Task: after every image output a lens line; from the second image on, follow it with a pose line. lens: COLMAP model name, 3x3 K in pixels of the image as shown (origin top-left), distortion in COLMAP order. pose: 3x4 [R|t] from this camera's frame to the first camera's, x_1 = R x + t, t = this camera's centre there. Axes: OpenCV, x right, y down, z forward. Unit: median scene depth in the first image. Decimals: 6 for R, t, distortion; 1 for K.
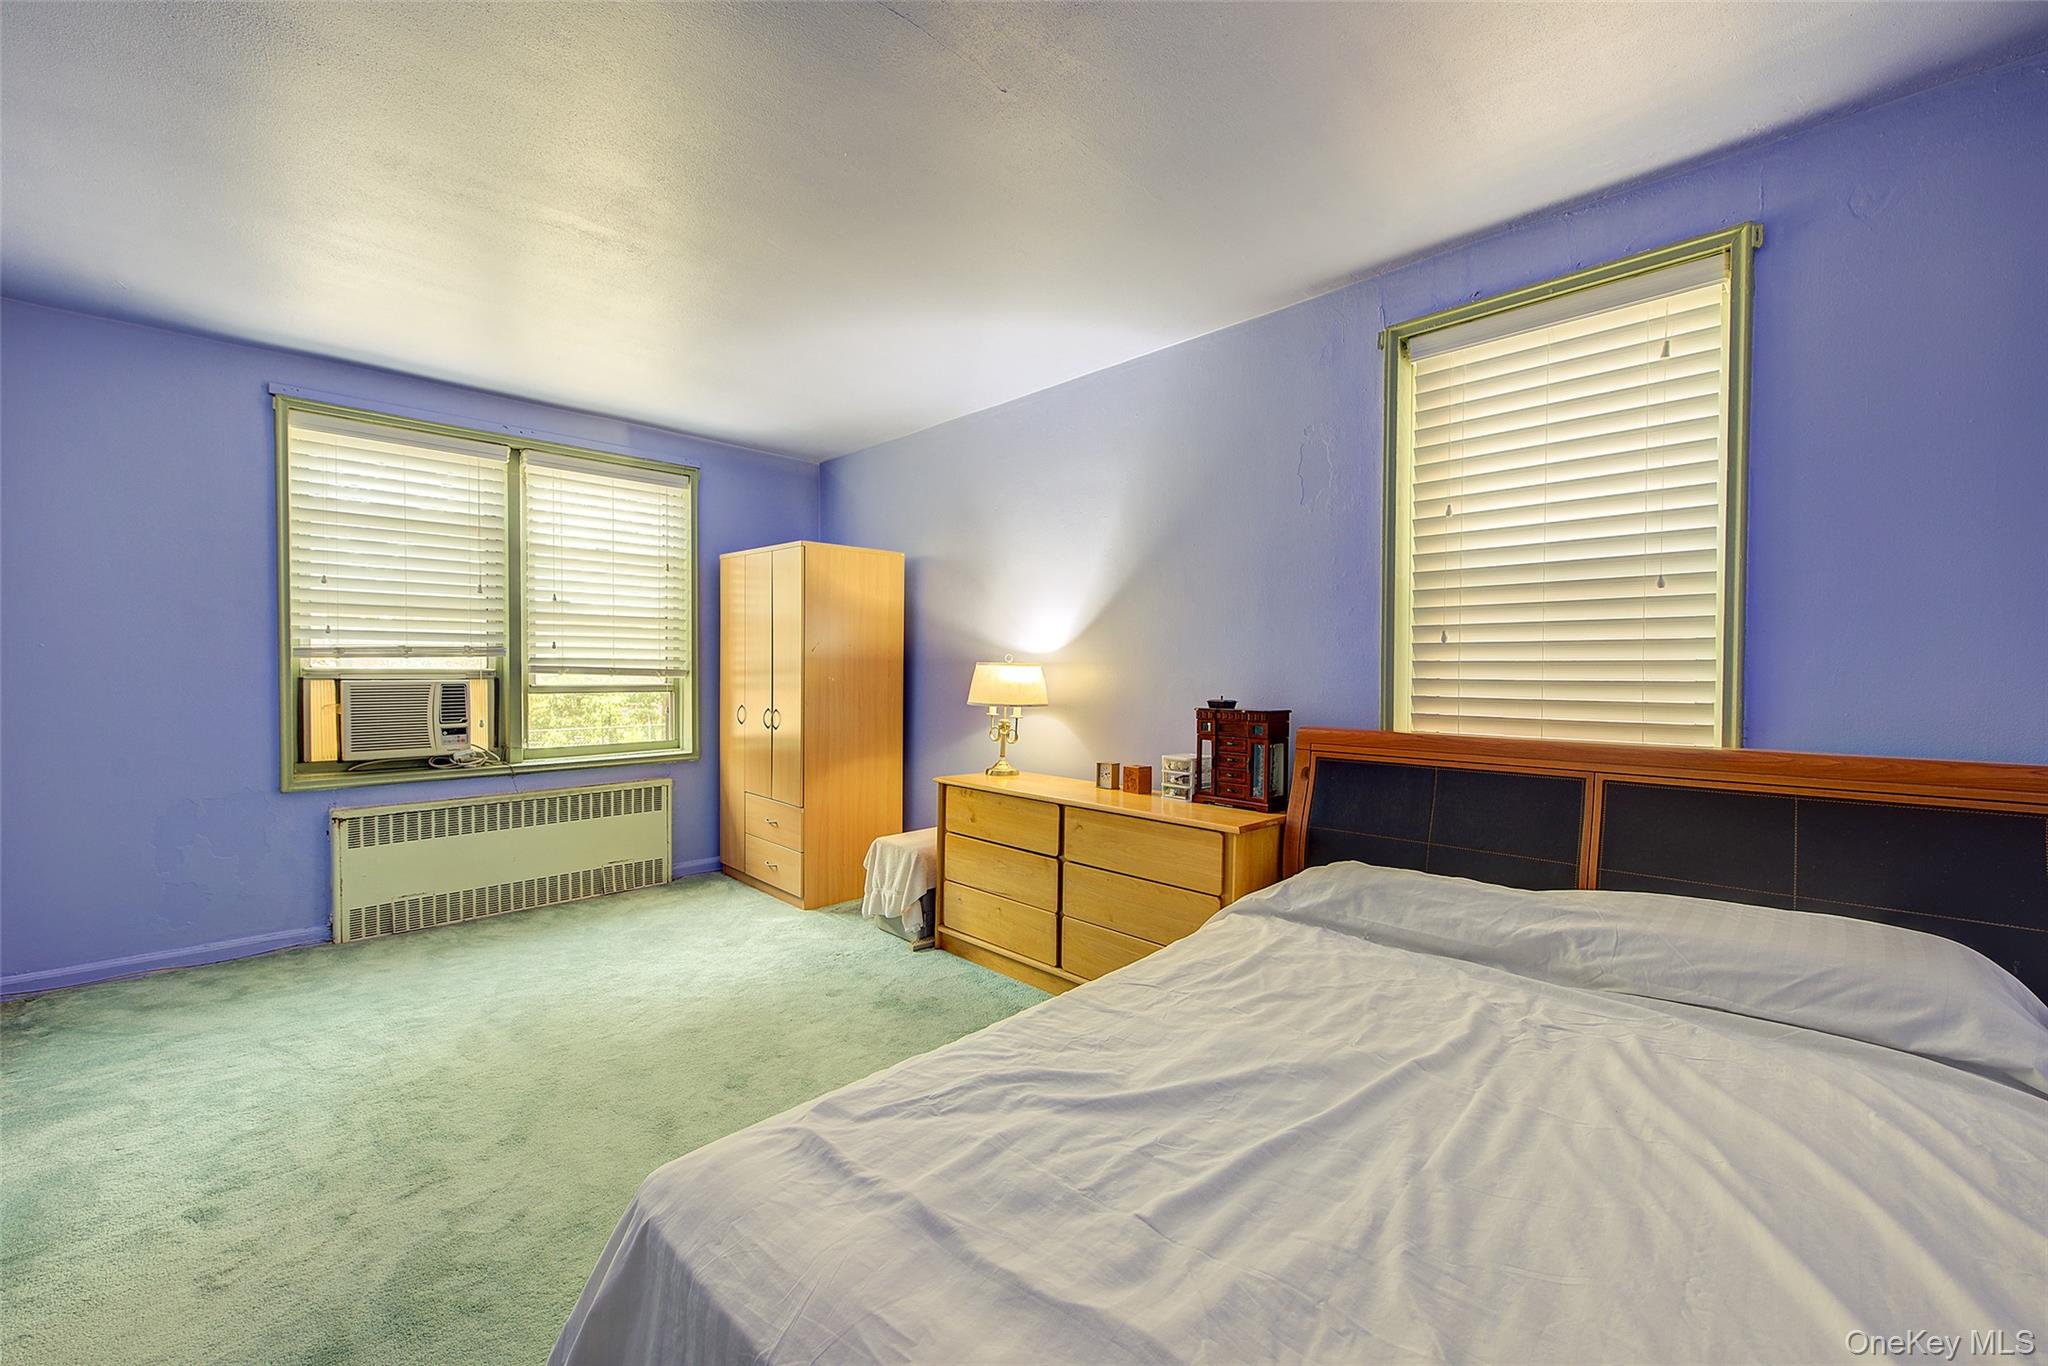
lens RADIAL K [[813.3, 0, 1032.0], [0, 813.3, 670.7], [0, 0, 1]] dist [-0.001154, -0.000189]
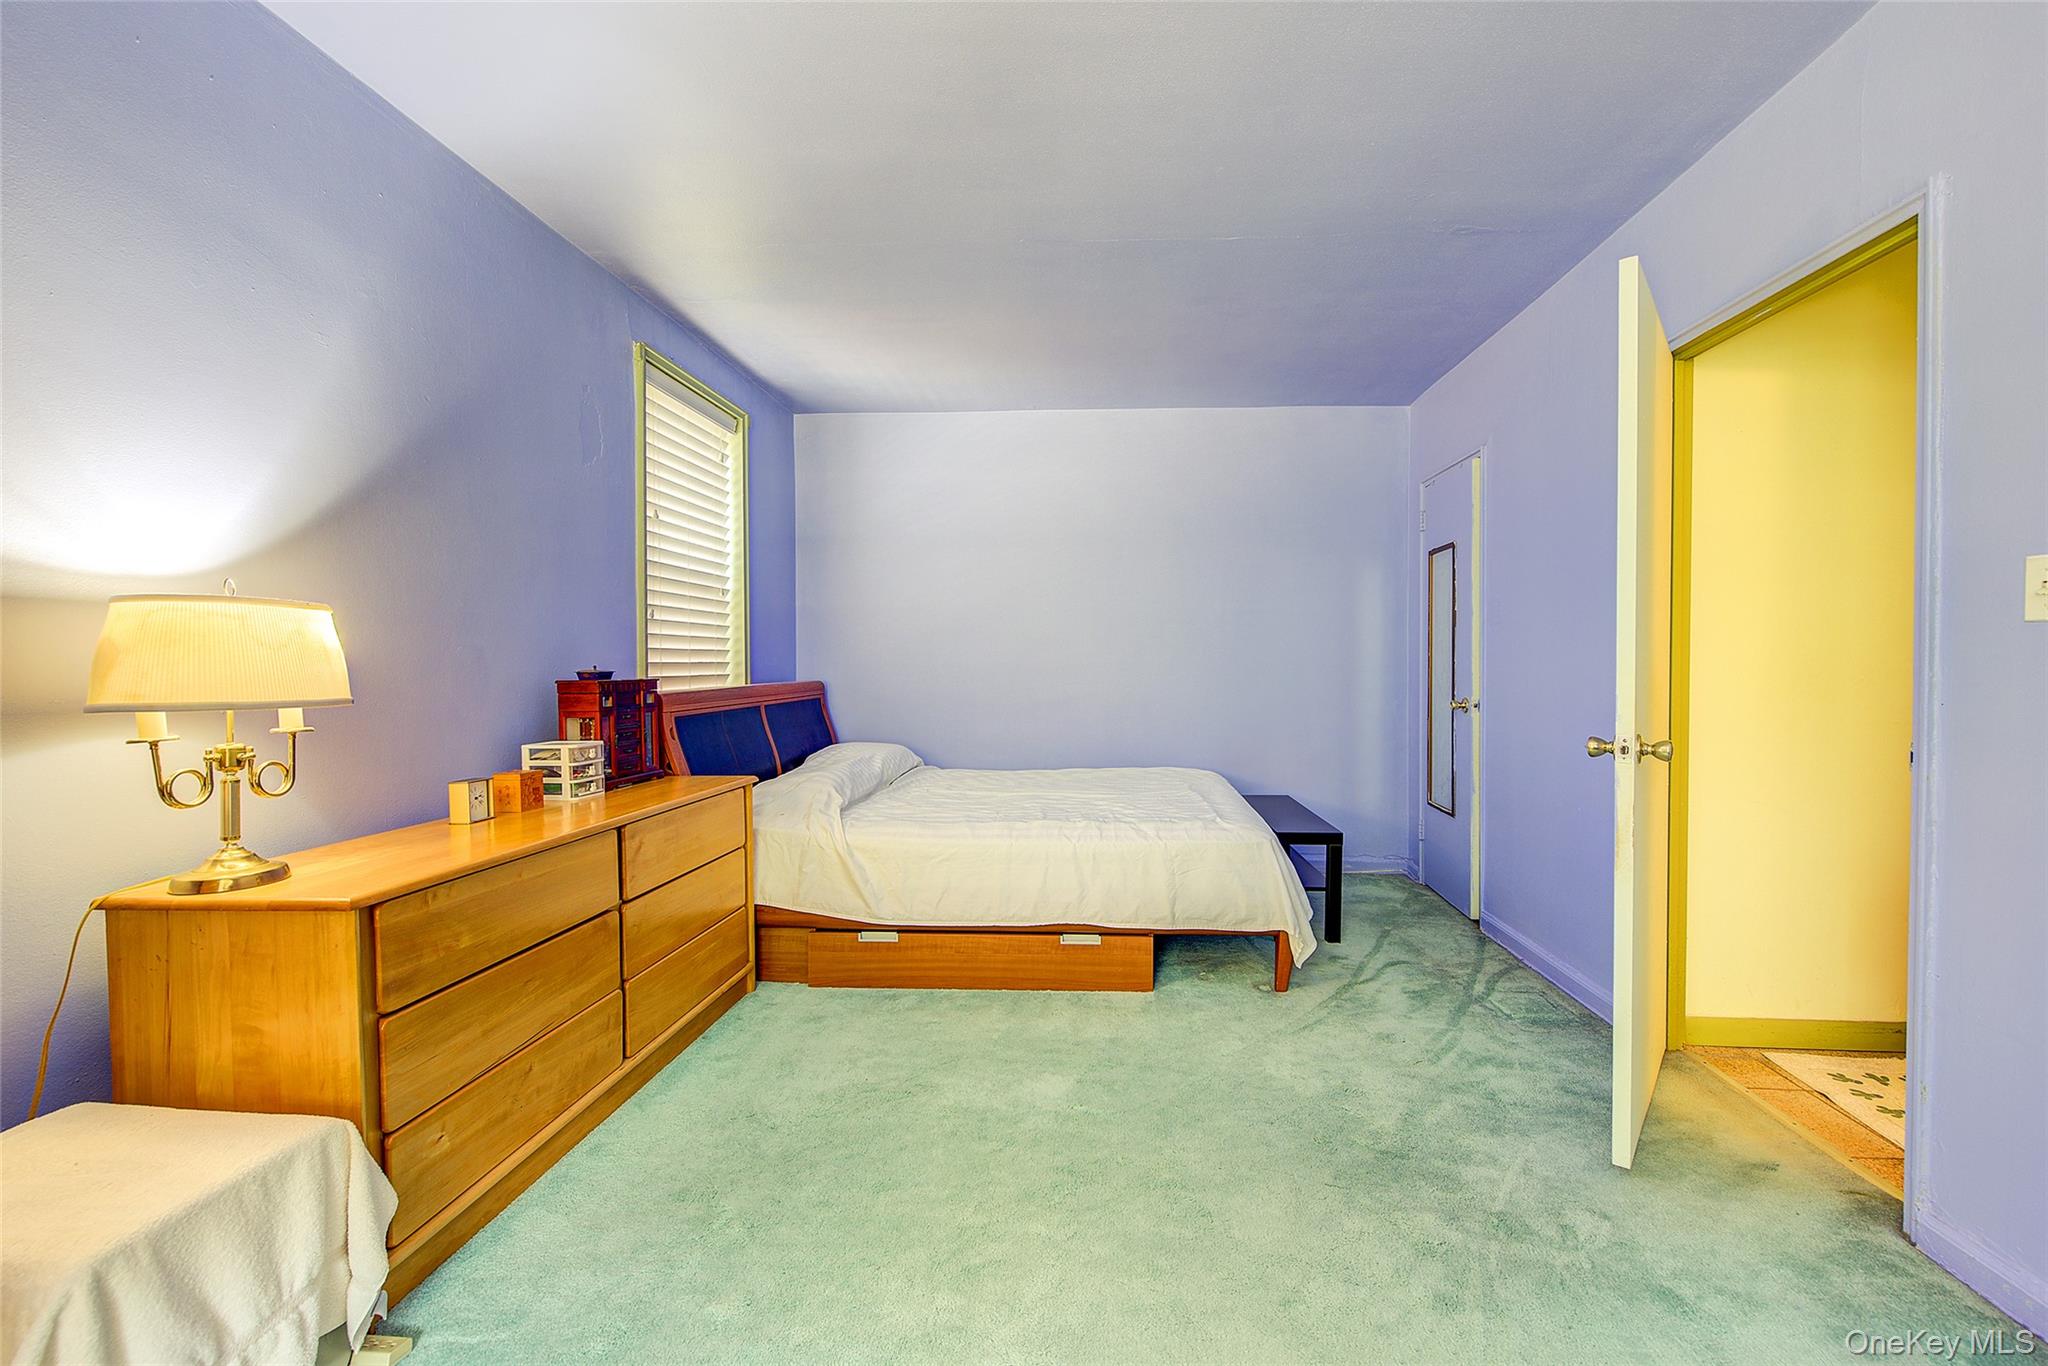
lens RADIAL K [[813.3, 0, 1032.0], [0, 813.3, 670.7], [0, 0, 1]] dist [-0.001154, -0.000189]
pose [[-0.627247, -0.011800, 0.778731, -0.727738], [0.002768, 0.999845, 0.017380, 0.022537], [-0.778815, 0.013057, -0.627117, 1.176812]]
